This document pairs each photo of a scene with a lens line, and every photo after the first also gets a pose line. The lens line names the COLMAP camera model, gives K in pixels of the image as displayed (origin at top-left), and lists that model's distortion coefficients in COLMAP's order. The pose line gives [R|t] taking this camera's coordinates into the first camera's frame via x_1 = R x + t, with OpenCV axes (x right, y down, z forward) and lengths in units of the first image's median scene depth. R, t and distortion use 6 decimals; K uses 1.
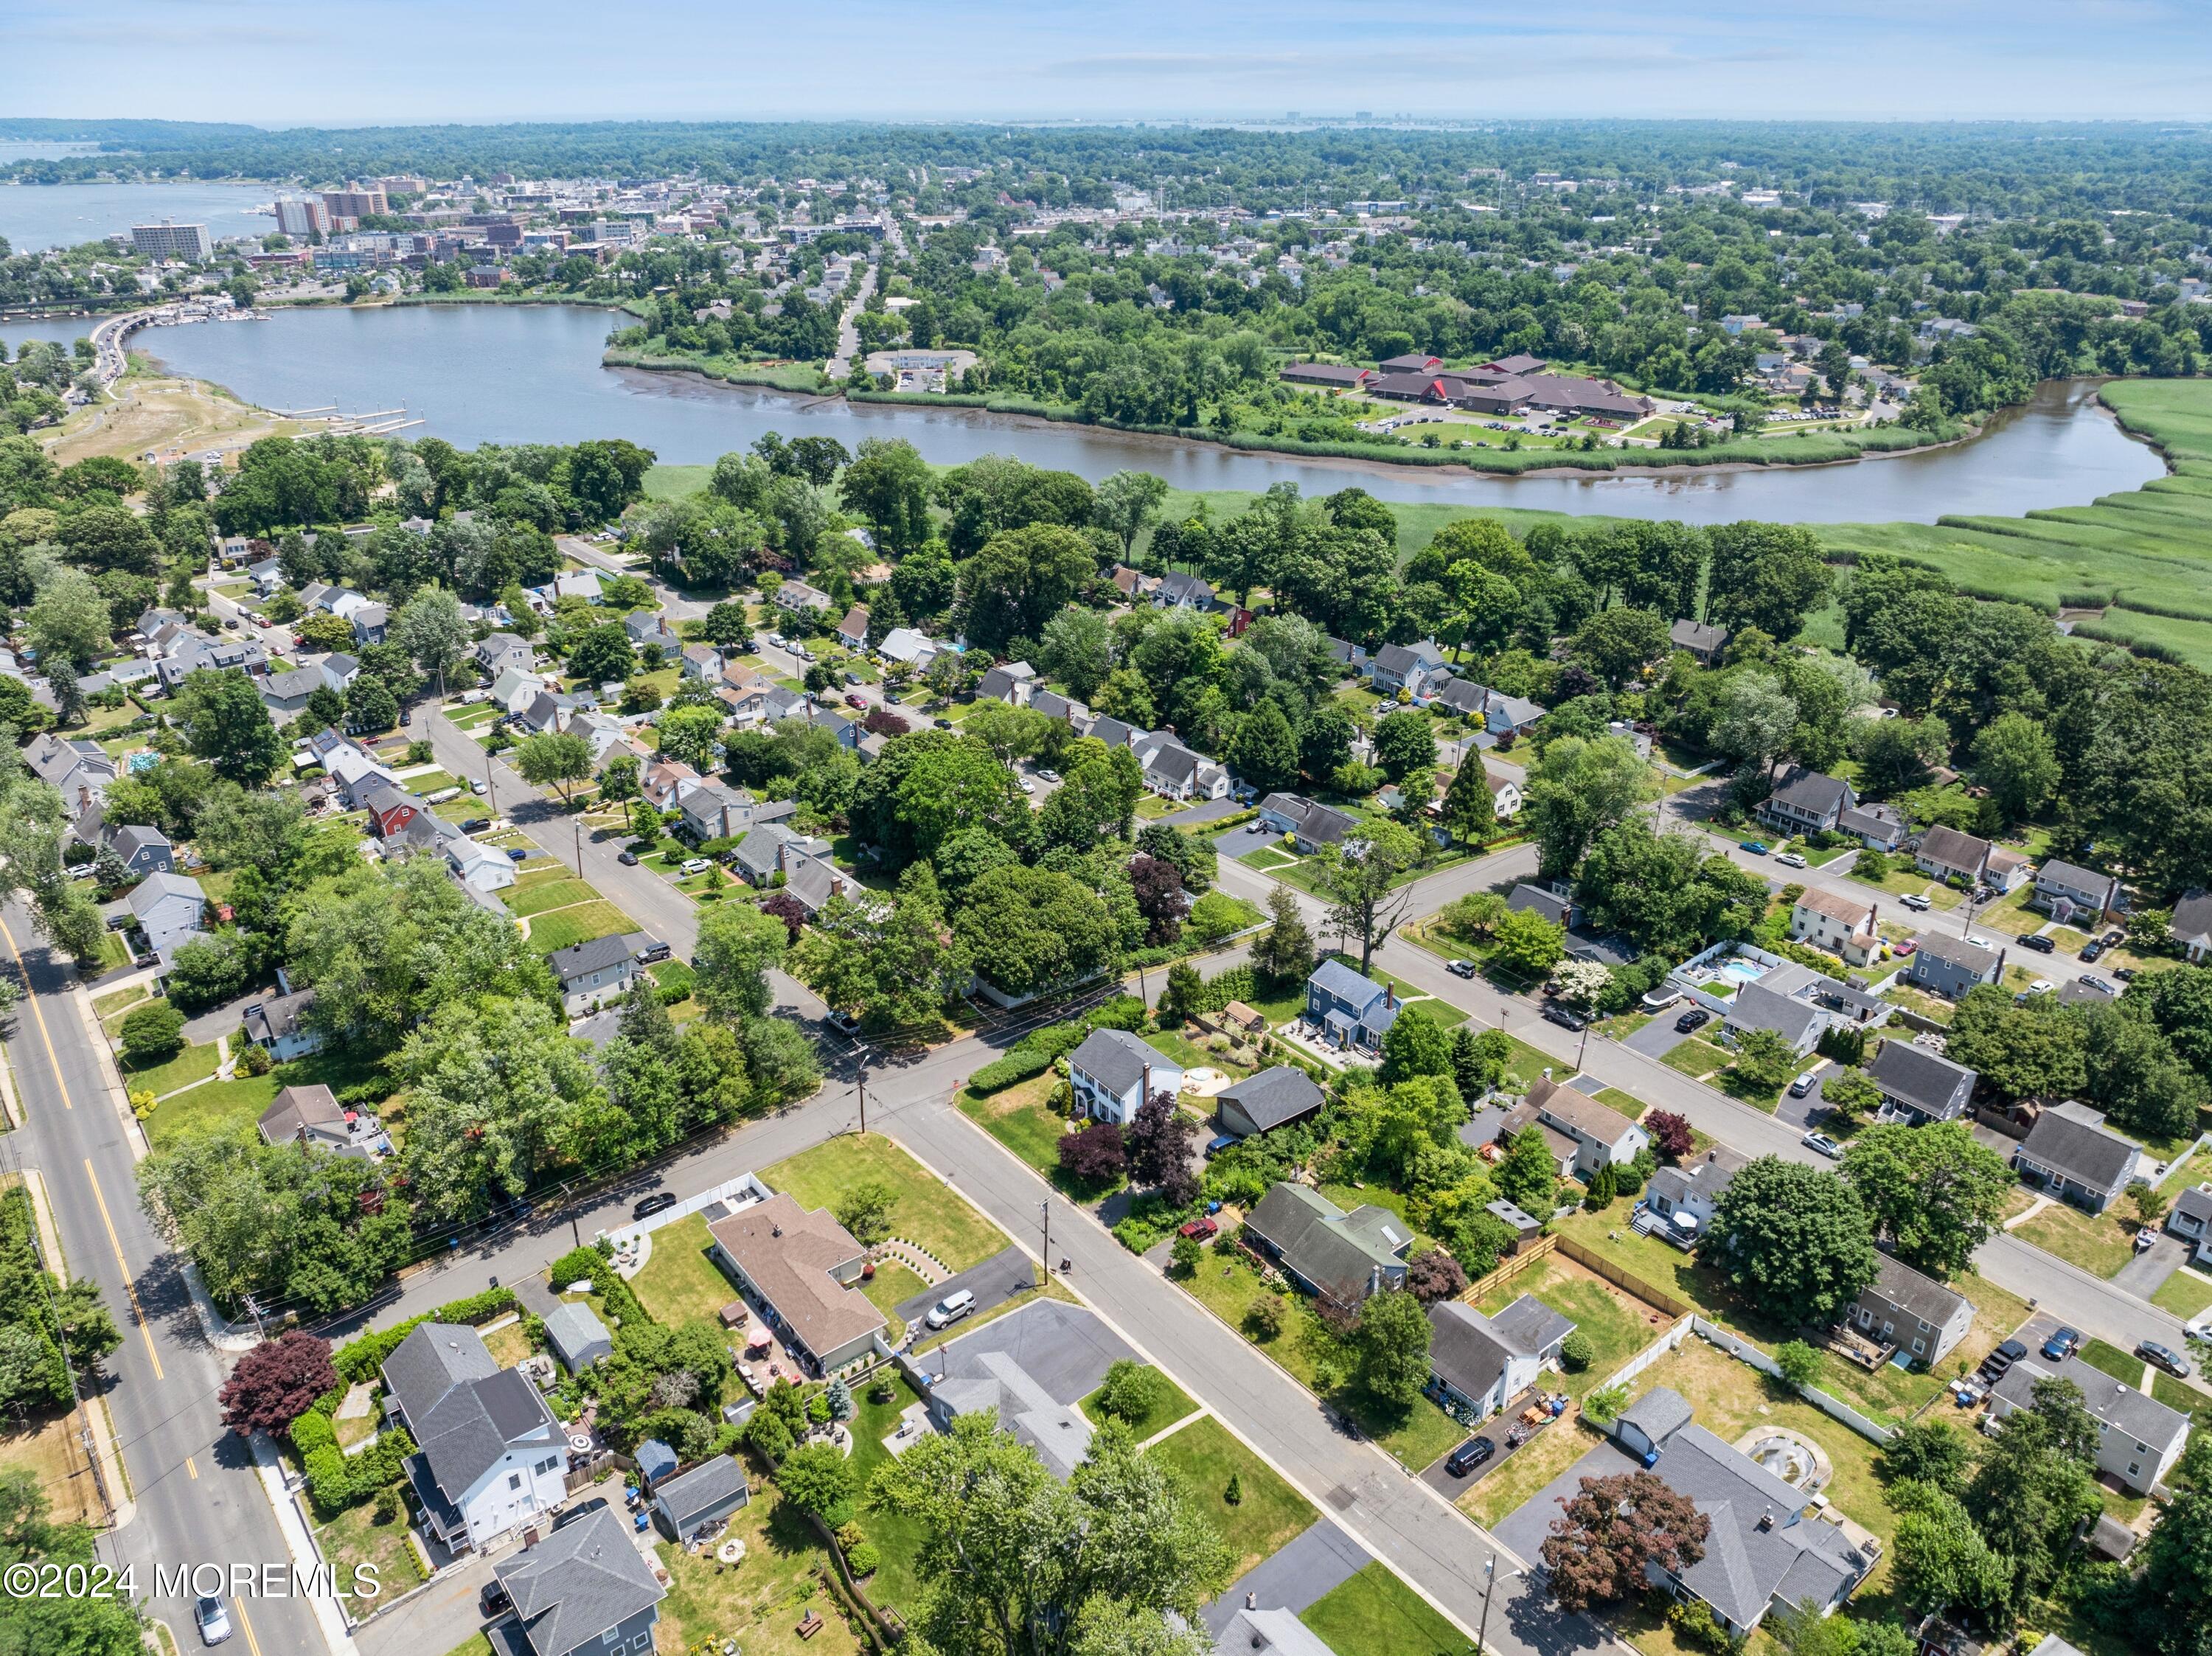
lens RADIAL K [[1576.6, 0, 1106.0], [0, 1576.6, 828.0], [0, 0, 1]] dist [-0.055921, 0.026916]
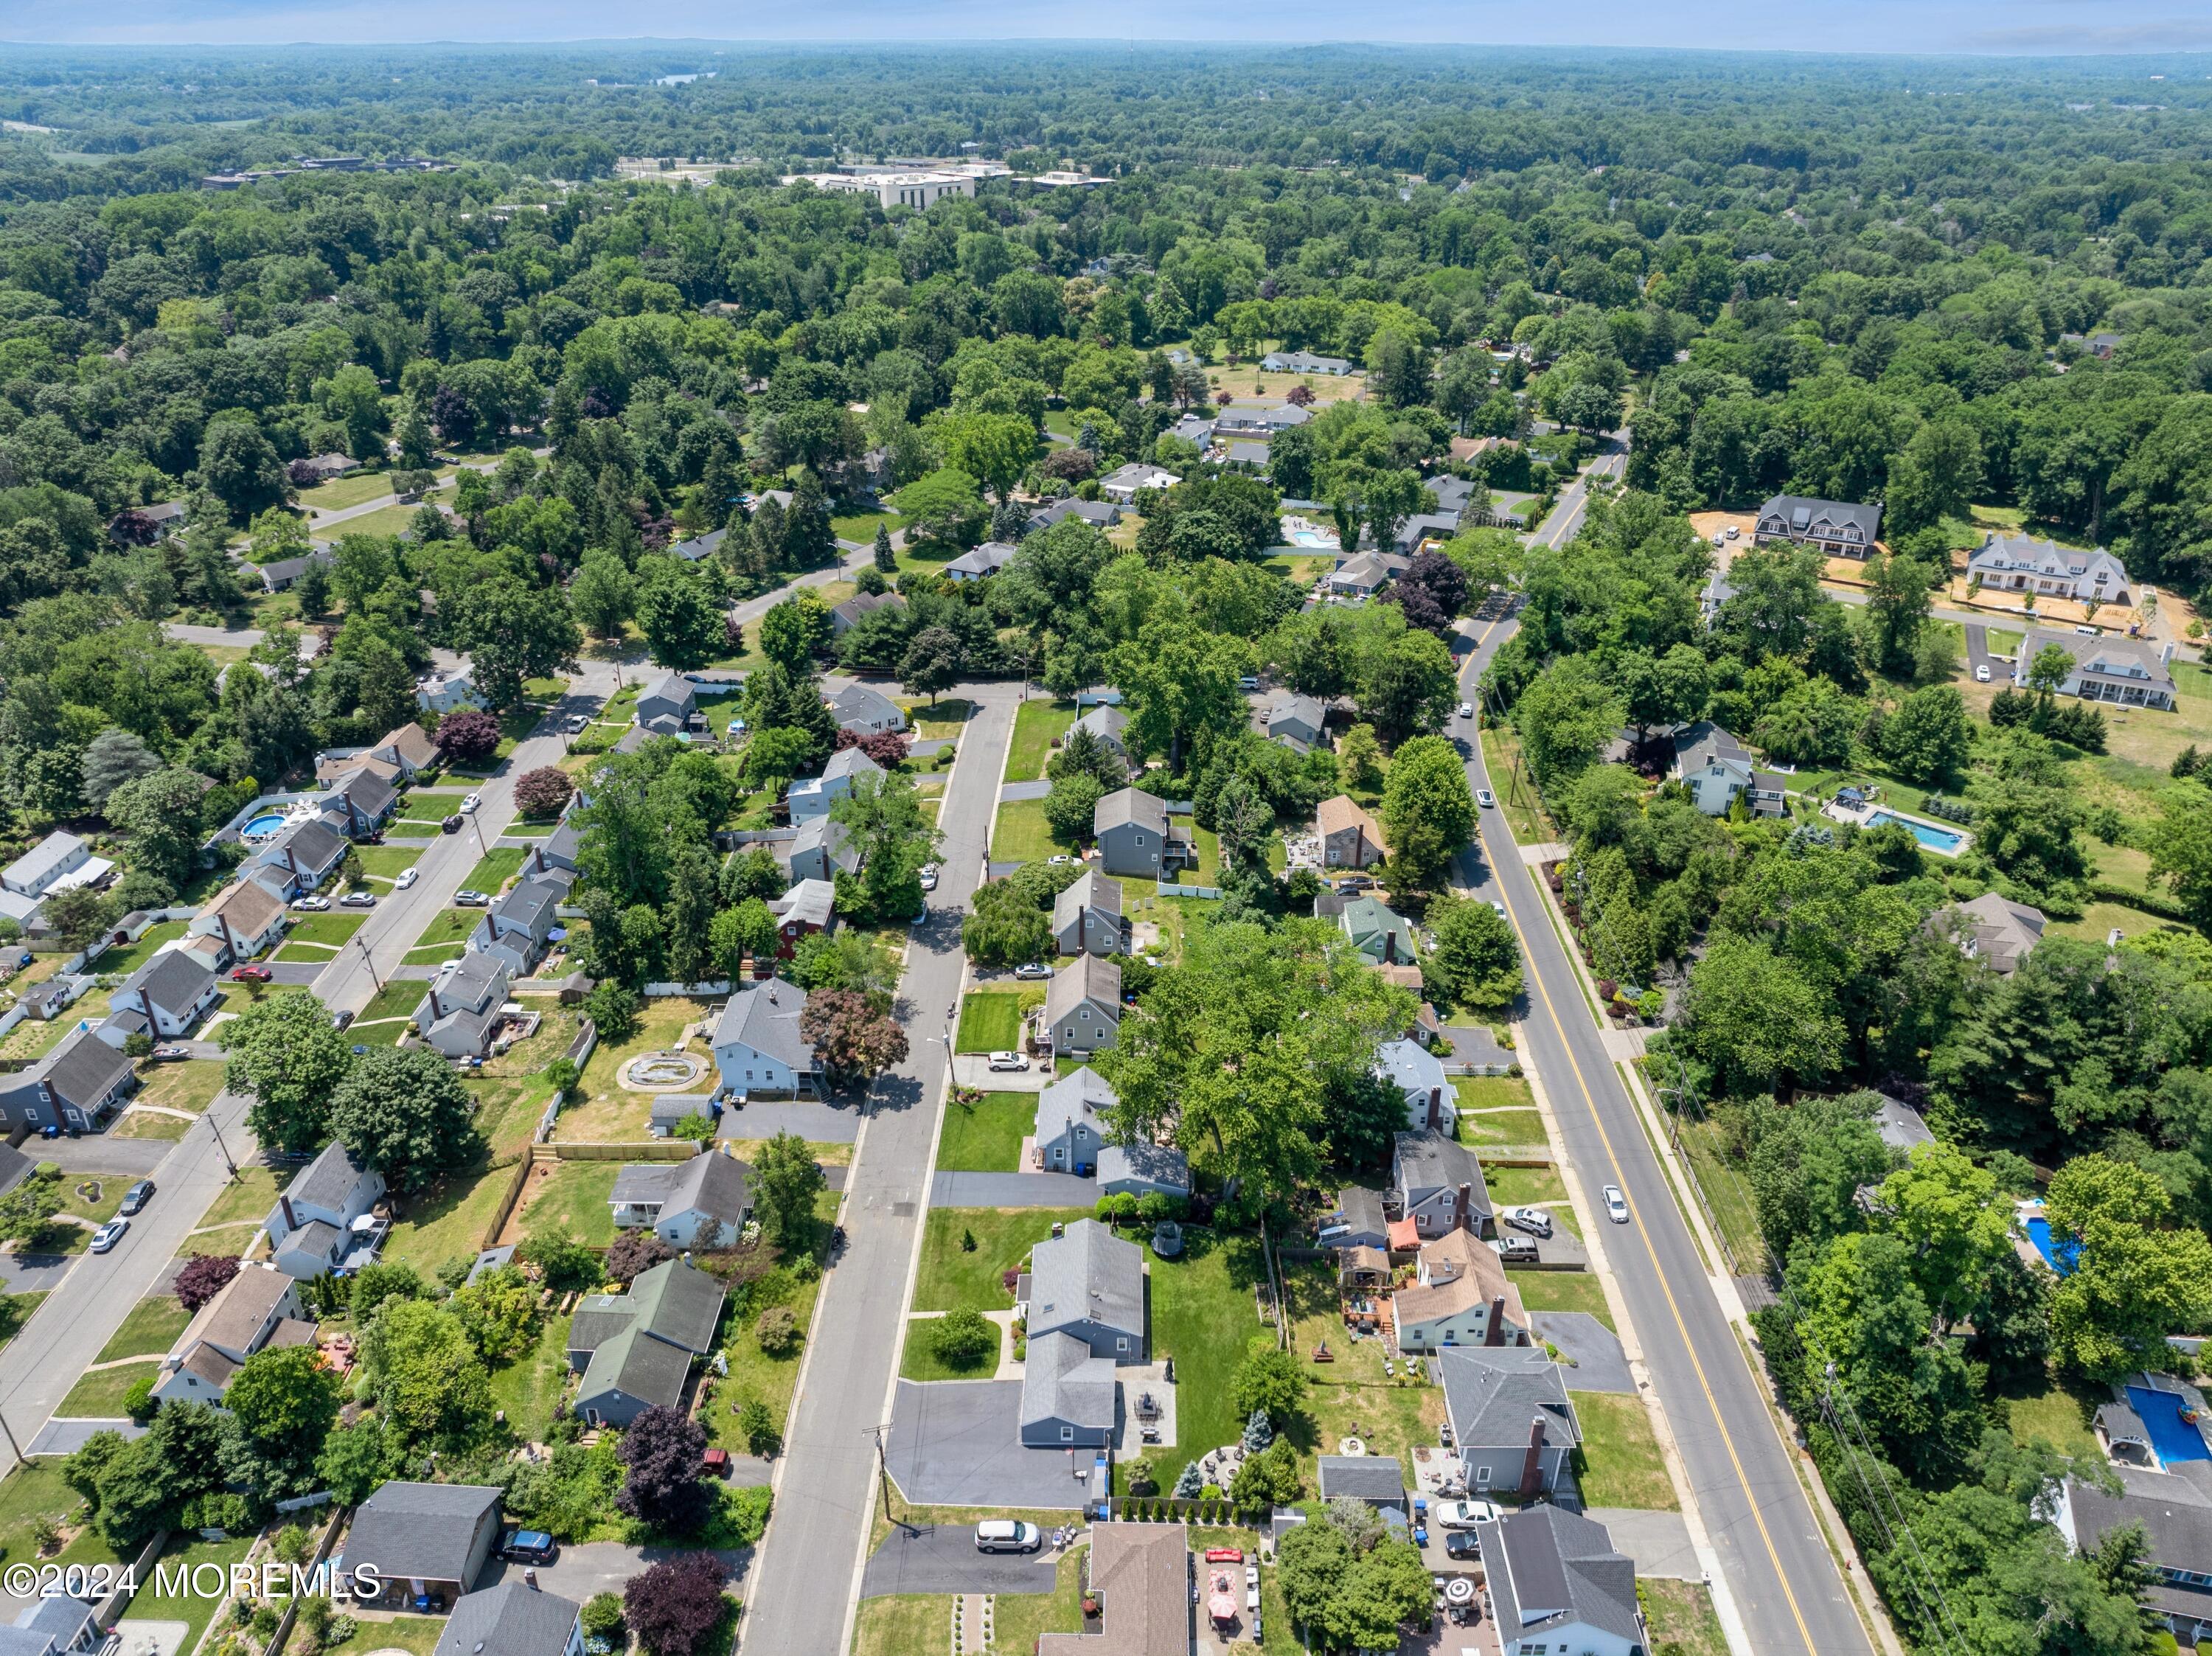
lens RADIAL K [[1541.8, 0, 1102.5], [0, 1541.8, 836.4], [0, 0, 1]] dist [-0.039484, 0.007373]
pose [[-0.771281, -0.294854, 0.564081, -0.246546], [0.266469, 0.655247, 0.706857, -0.250429], [-0.578031, 0.695495, -0.426810, 0.539517]]
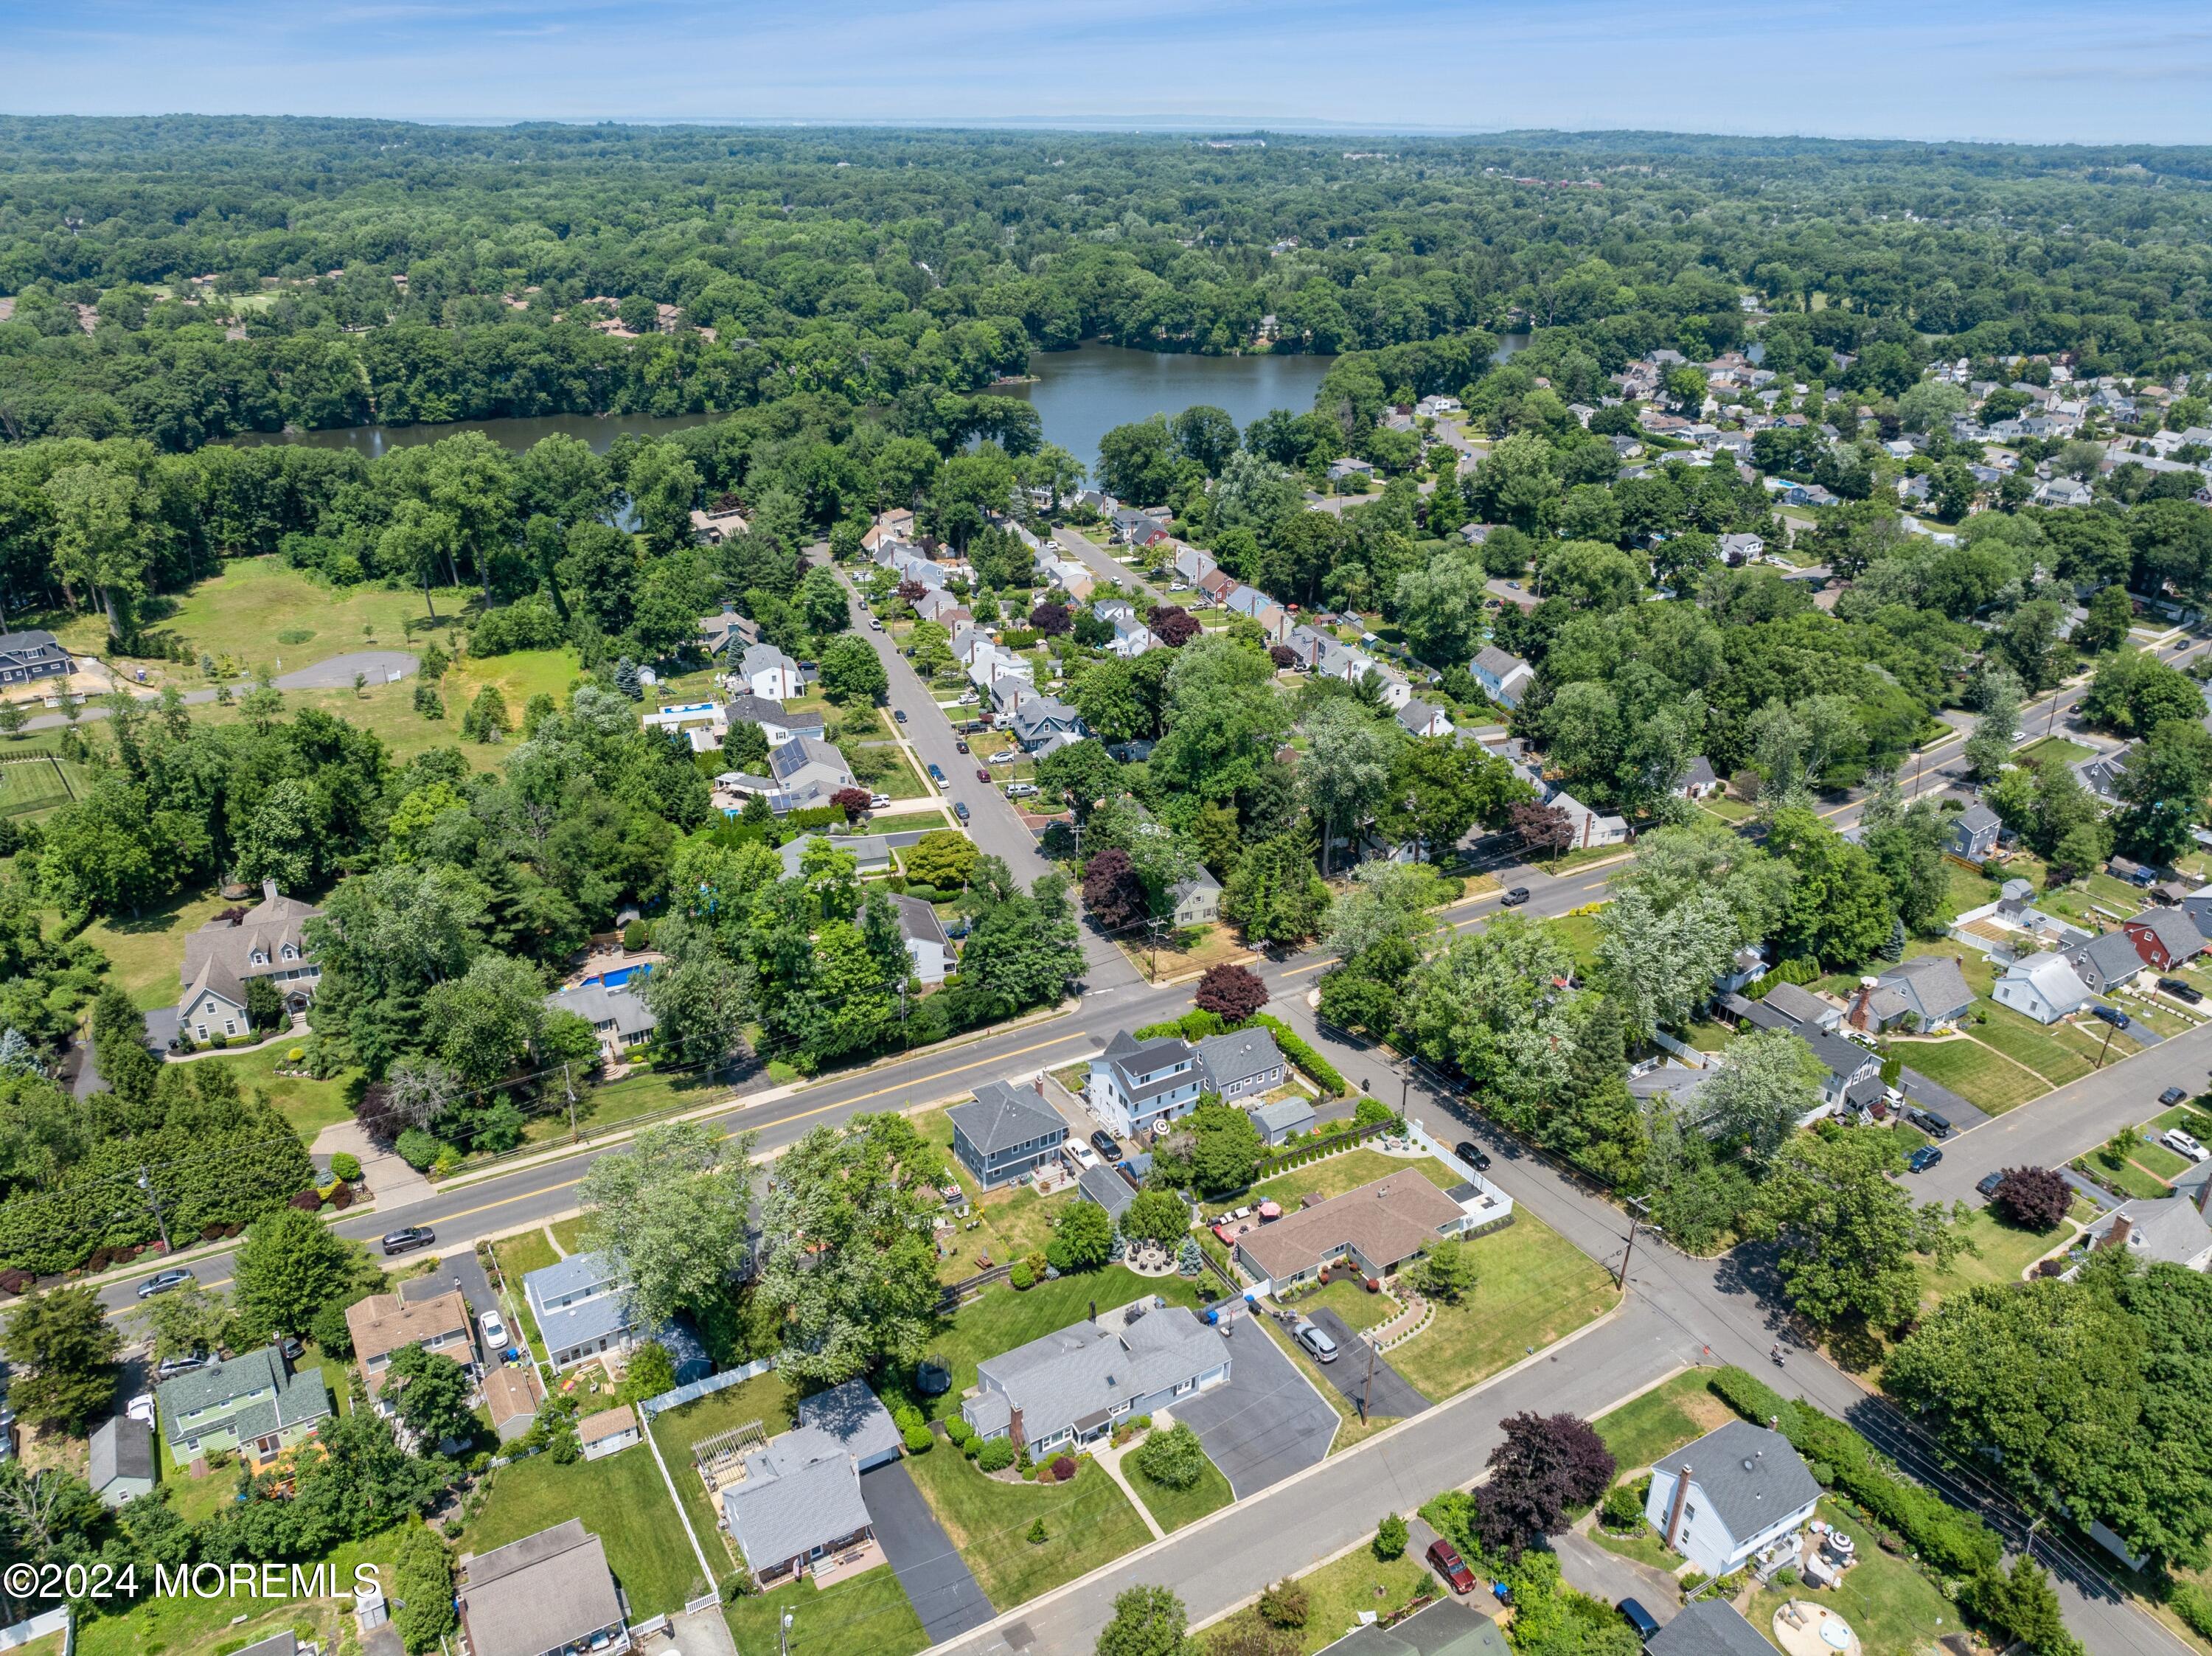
lens RADIAL K [[1541.8, 0, 1102.5], [0, 1541.8, 836.4], [0, 0, 1]] dist [-0.039484, 0.007373]
pose [[-0.134556, 0.424015, -0.895604, 0.330637], [-0.426946, 0.790817, 0.438549, -0.157685], [0.894210, 0.441384, 0.074623, 0.340416]]
